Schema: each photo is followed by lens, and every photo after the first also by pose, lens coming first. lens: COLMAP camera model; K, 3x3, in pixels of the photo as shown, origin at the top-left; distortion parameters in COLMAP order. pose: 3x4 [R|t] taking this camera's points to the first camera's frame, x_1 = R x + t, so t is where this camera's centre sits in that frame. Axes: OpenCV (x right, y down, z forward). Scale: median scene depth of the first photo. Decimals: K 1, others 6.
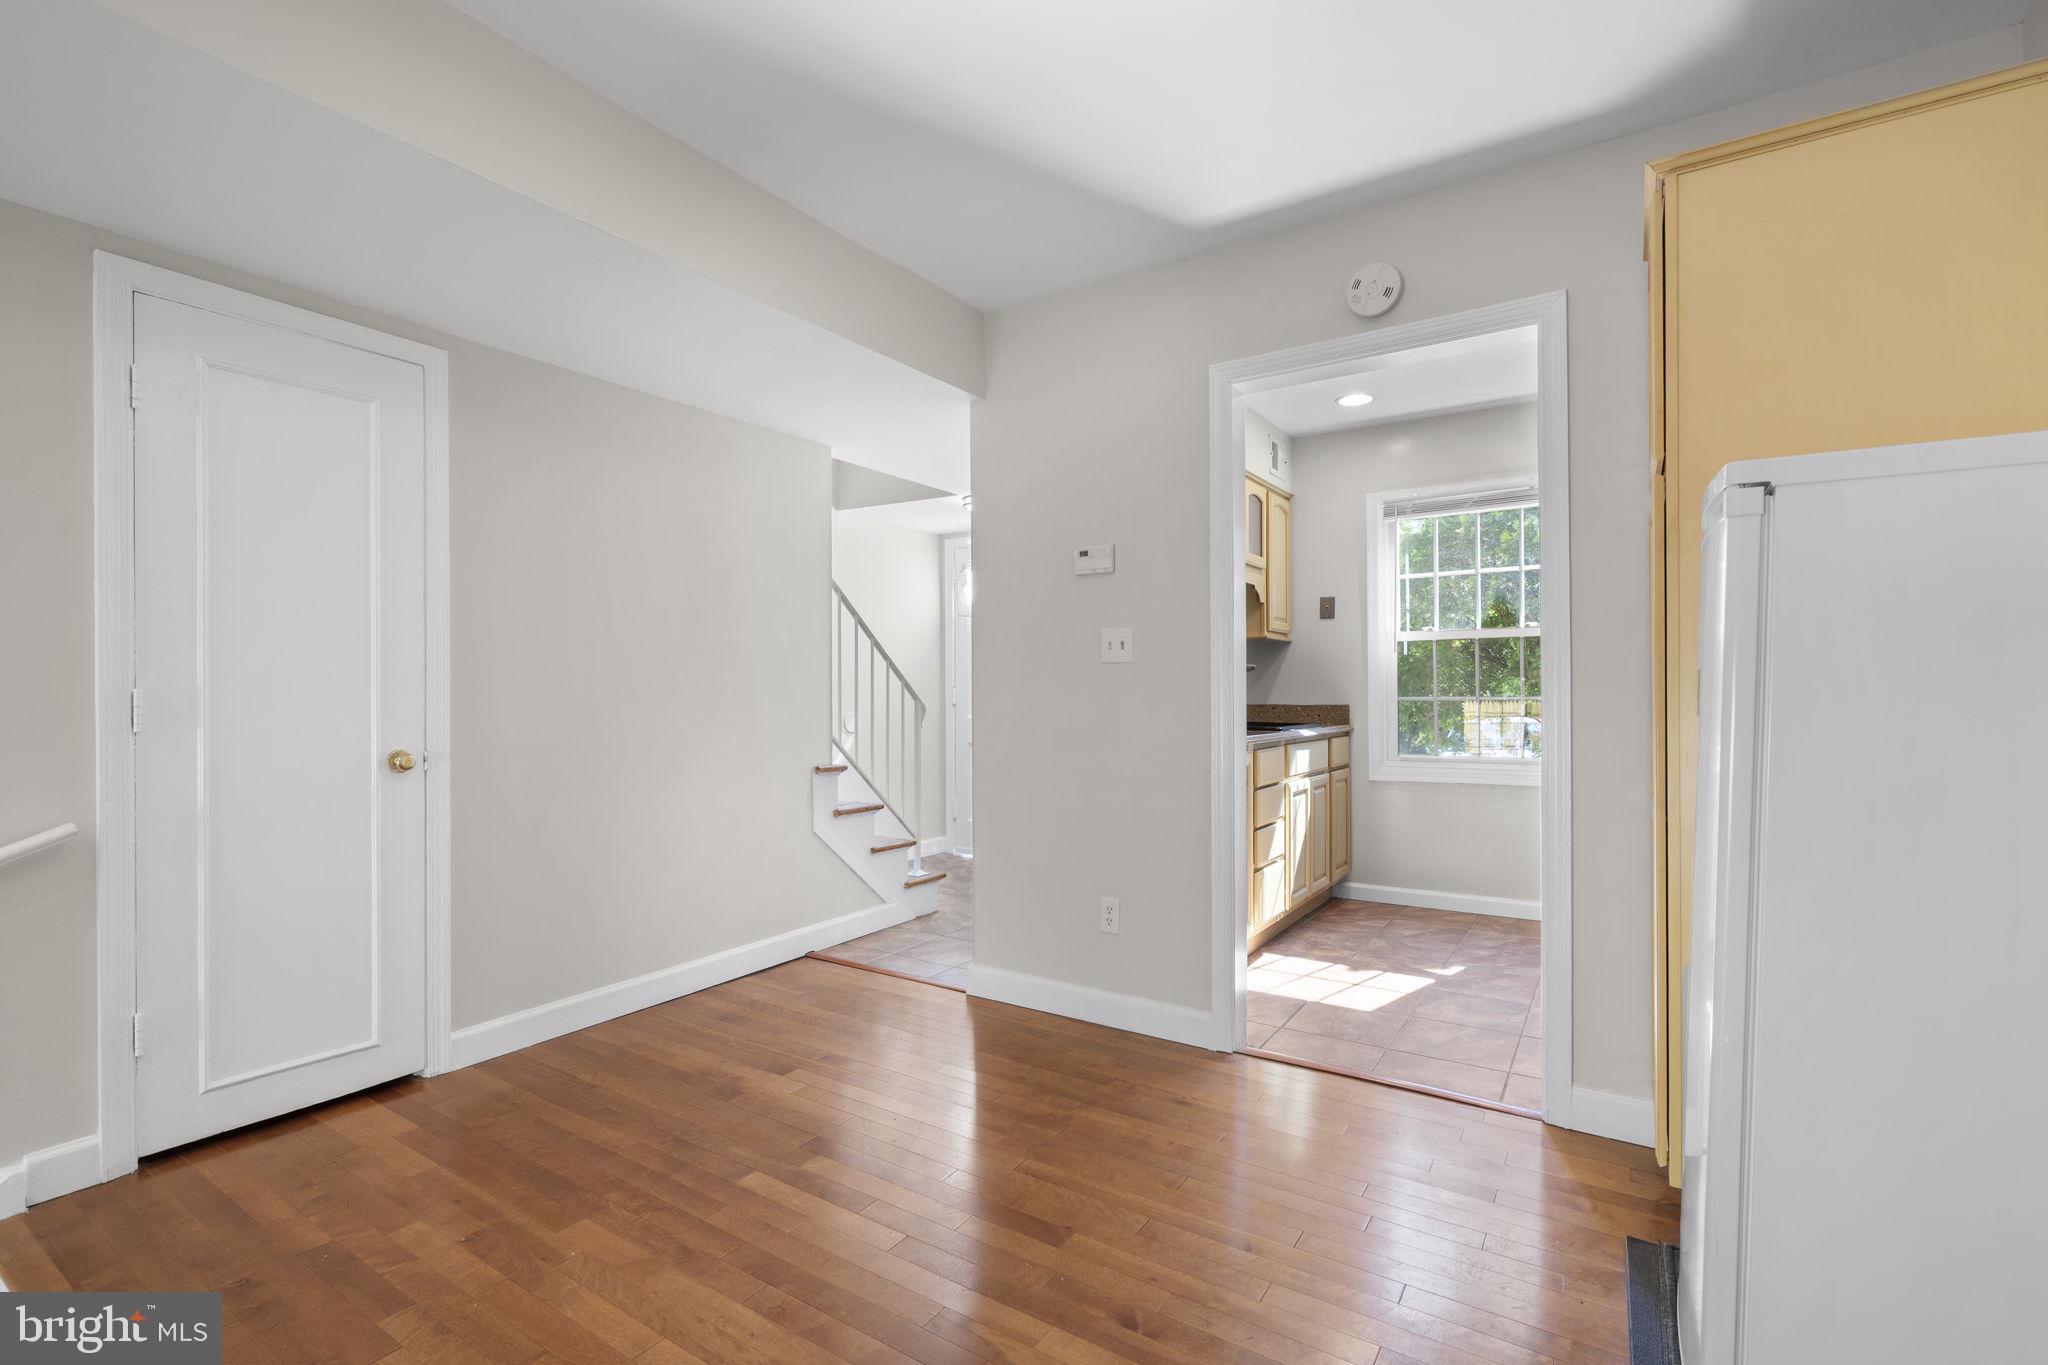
lens RADIAL K [[933.5, 0, 1013.9], [0, 933.5, 697.9], [0, 0, 1]] dist [-0.002684, -0.000417]
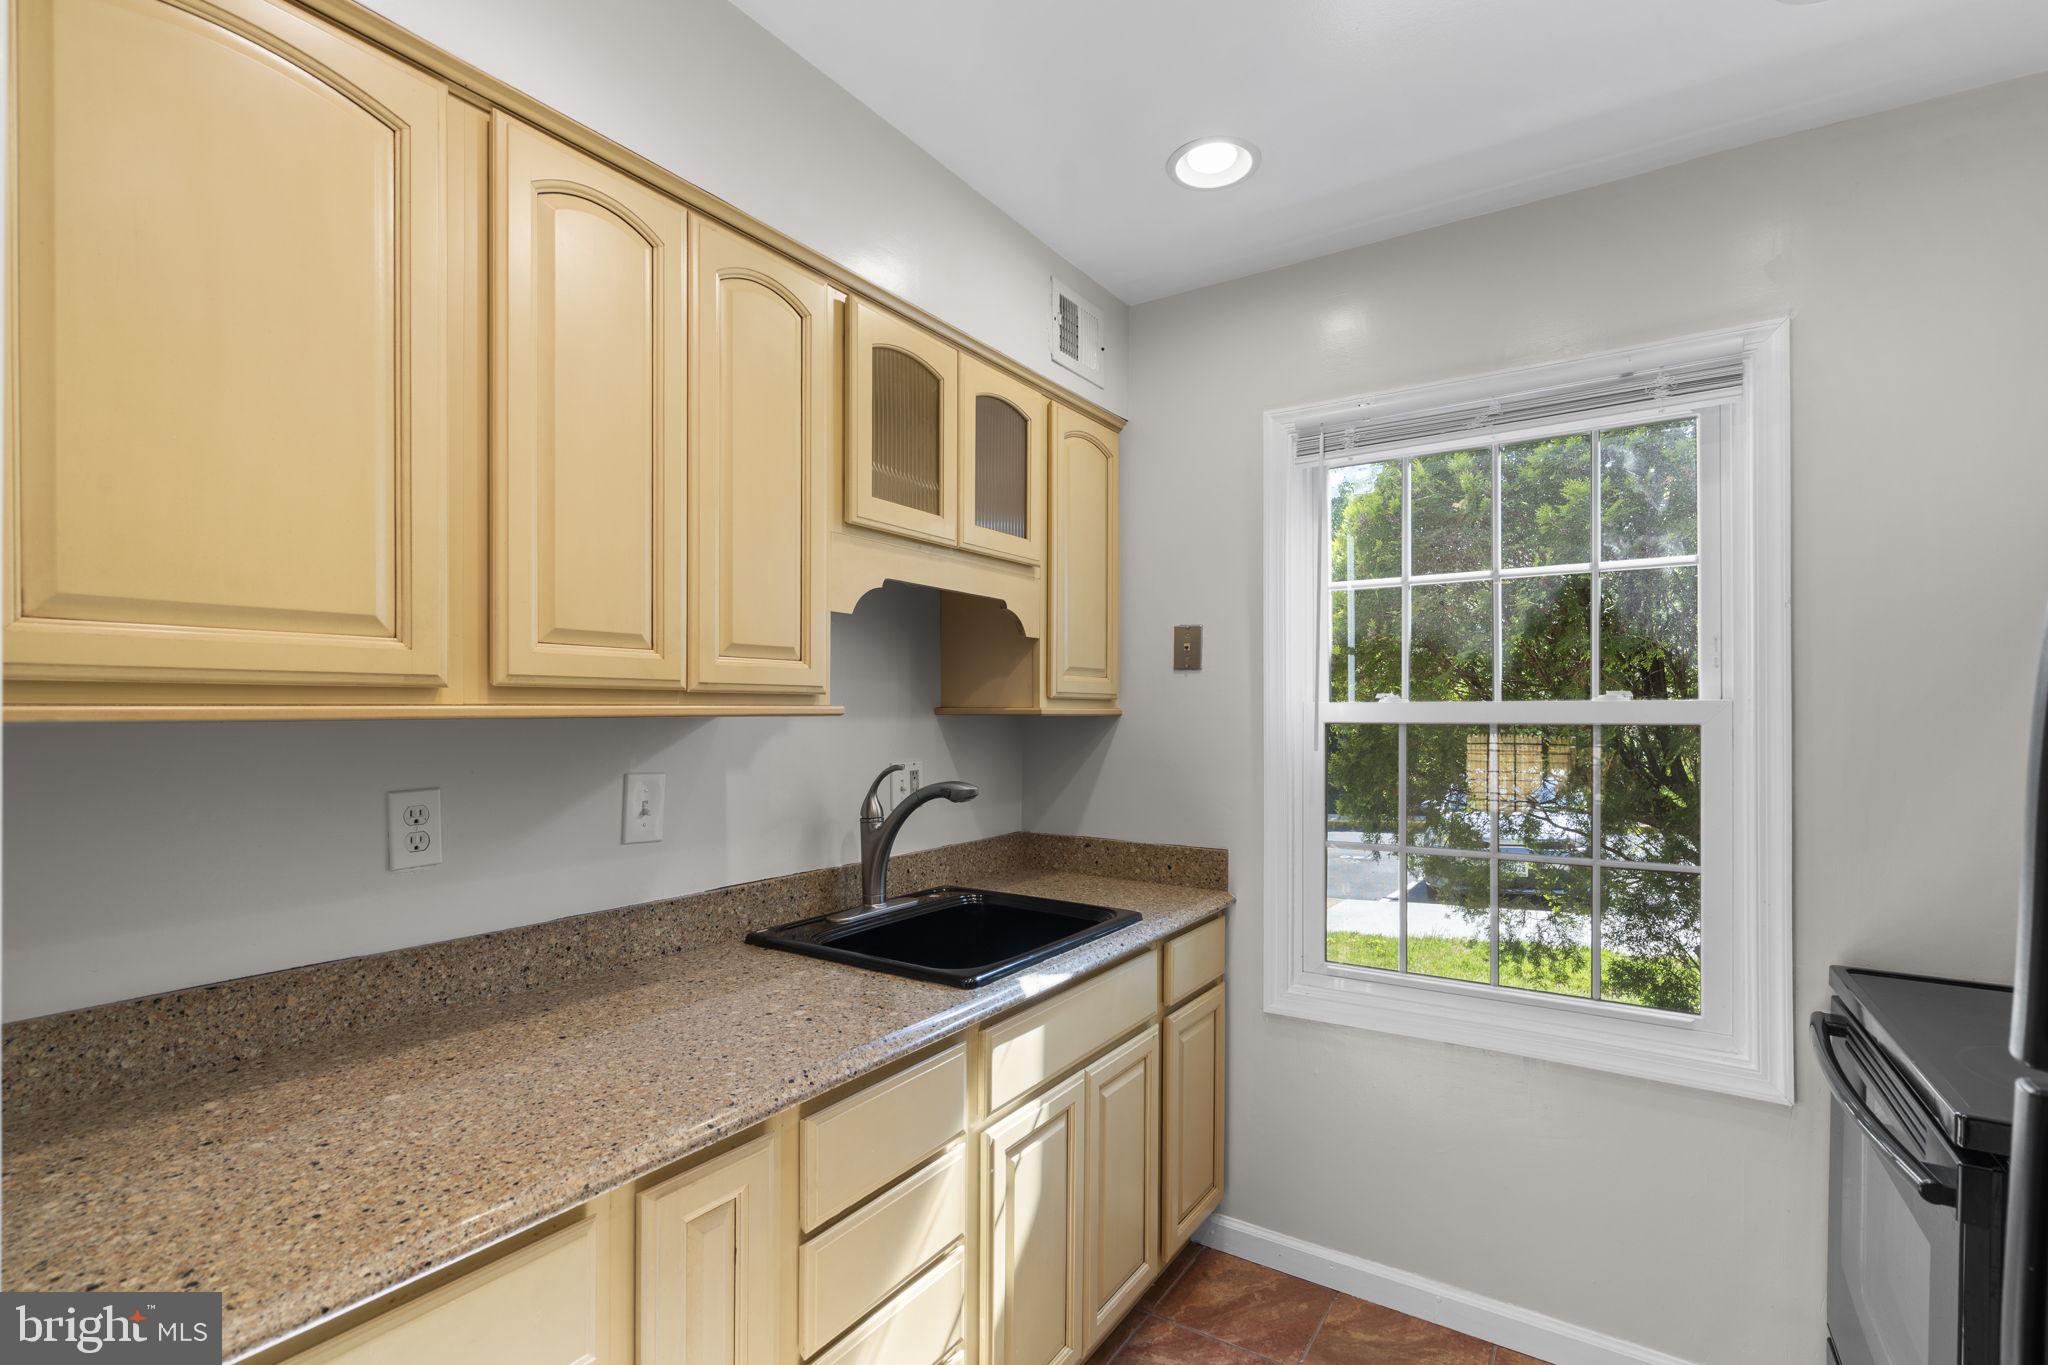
lens RADIAL K [[924.6, 0, 1022.6], [0, 924.6, 696.3], [0, 0, 1]] dist [-0.001053, 0.000111]
pose [[0.999906, 0.010596, -0.008739, 0.265064], [-0.010741, 0.999801, -0.016789, -0.064668], [0.008559, 0.016881, 0.999821, 0.538285]]
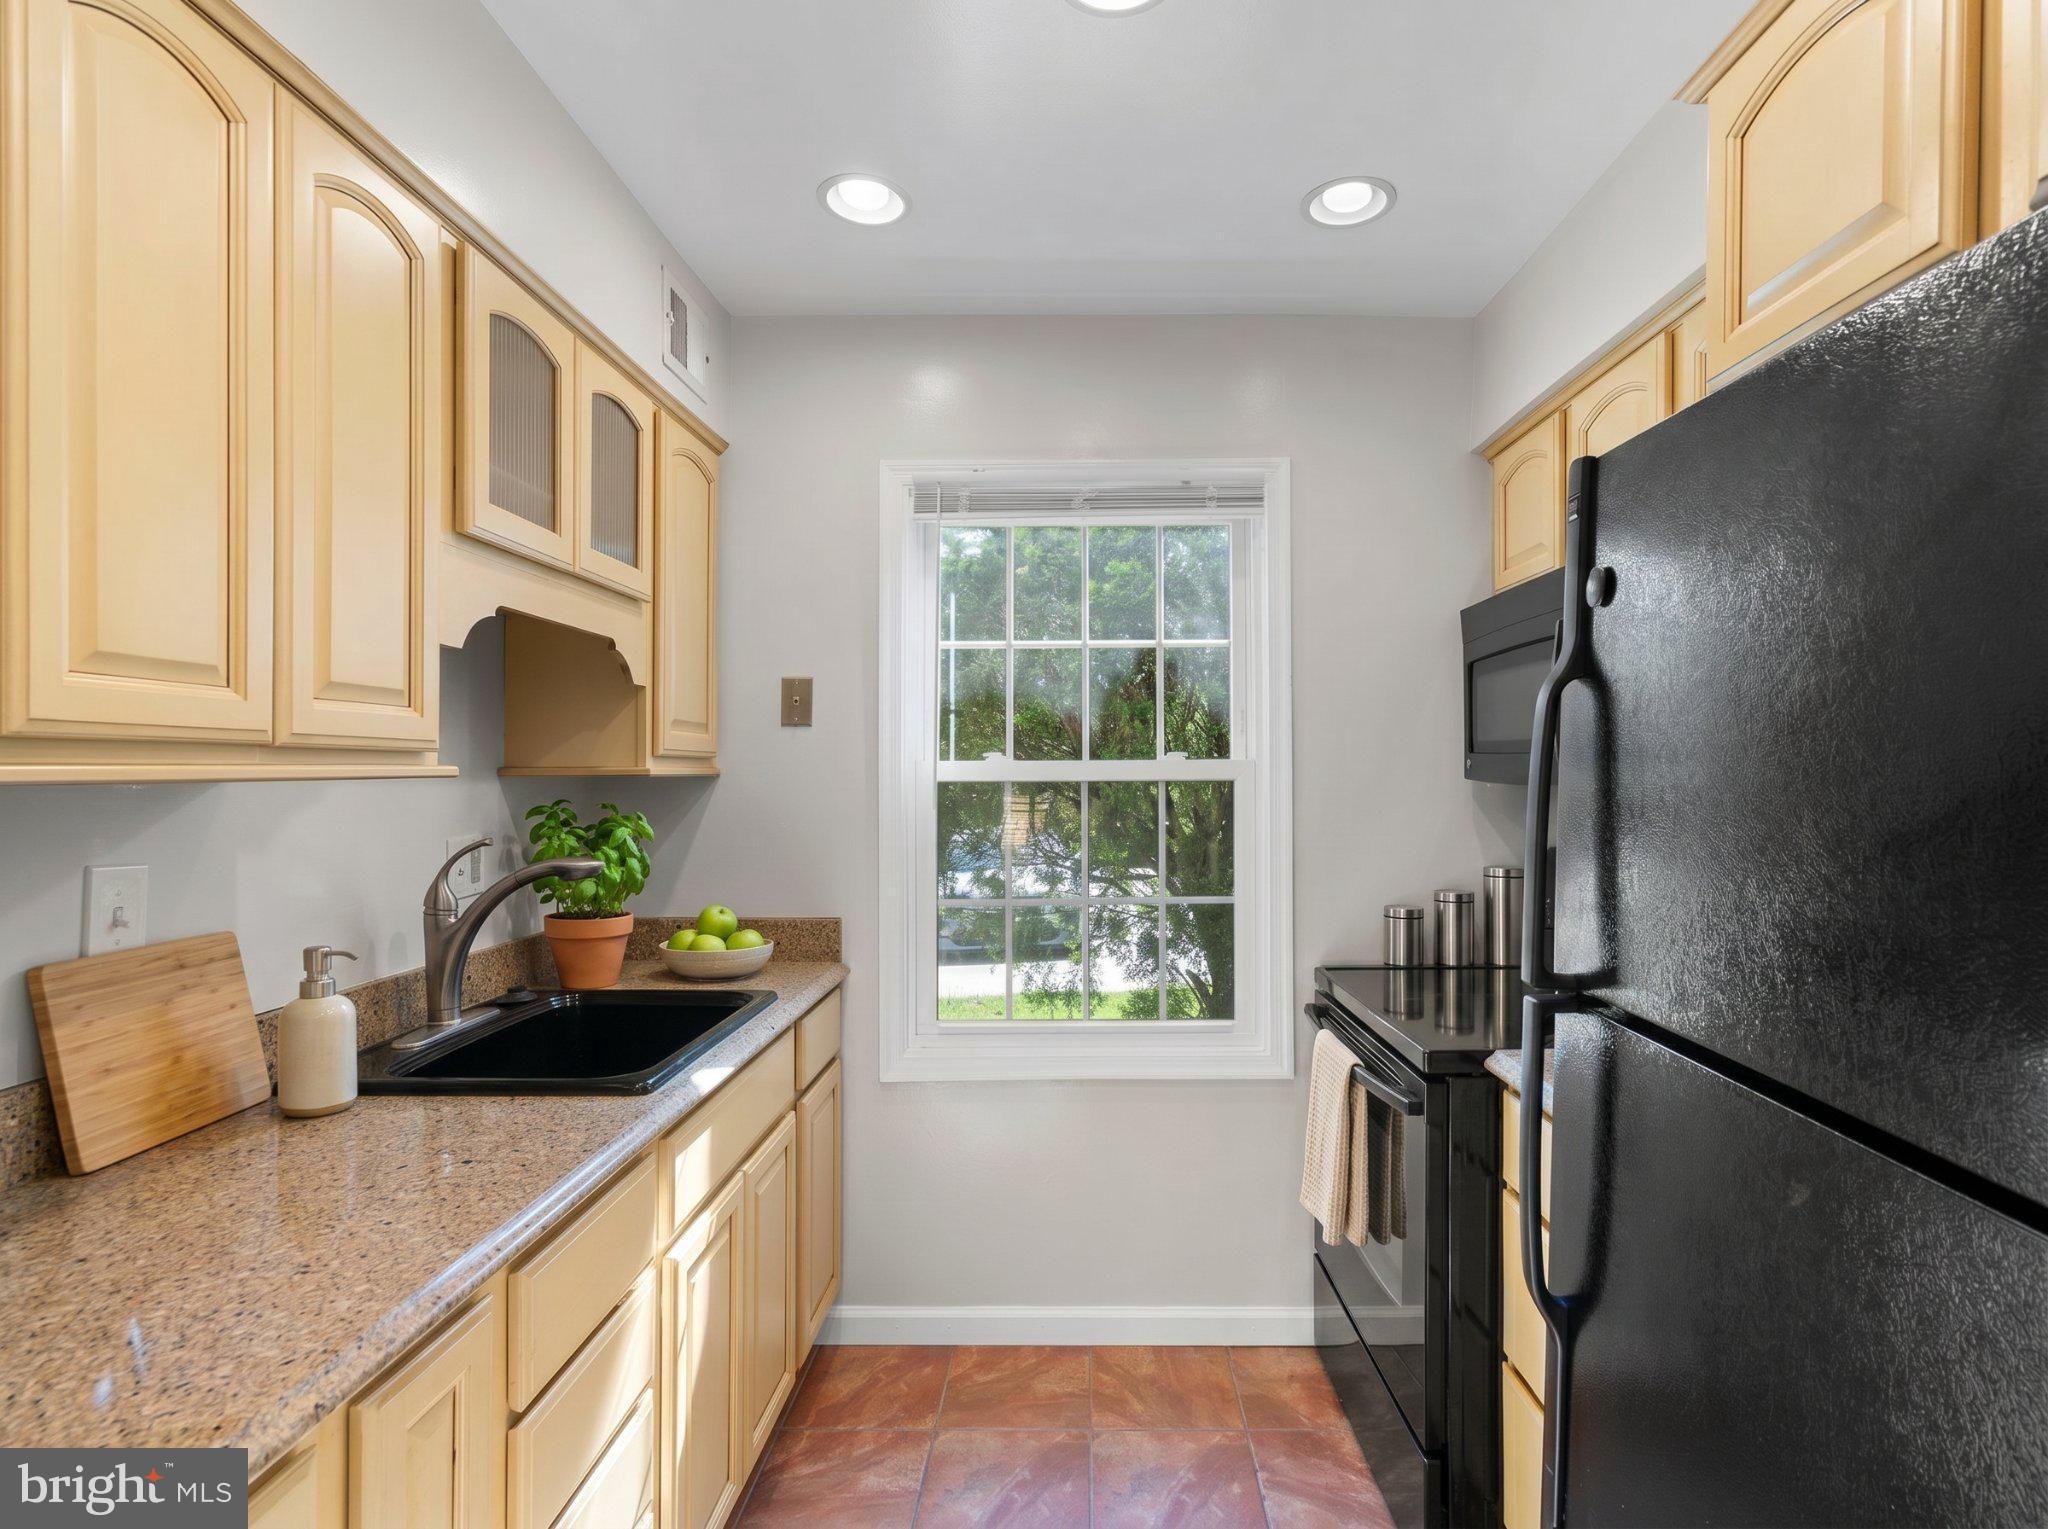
lens RADIAL K [[1077.7, 0, 1031.7], [0, 1077.7, 755.8], [0, 0, 1]] dist [0.004294, 0.000115]
pose [[0.837868, 0.013795, 0.545698, 0.155735], [-0.002914, 0.999779, -0.020800, -0.062760], [-0.545864, 0.015837, 0.837724, 0.525614]]
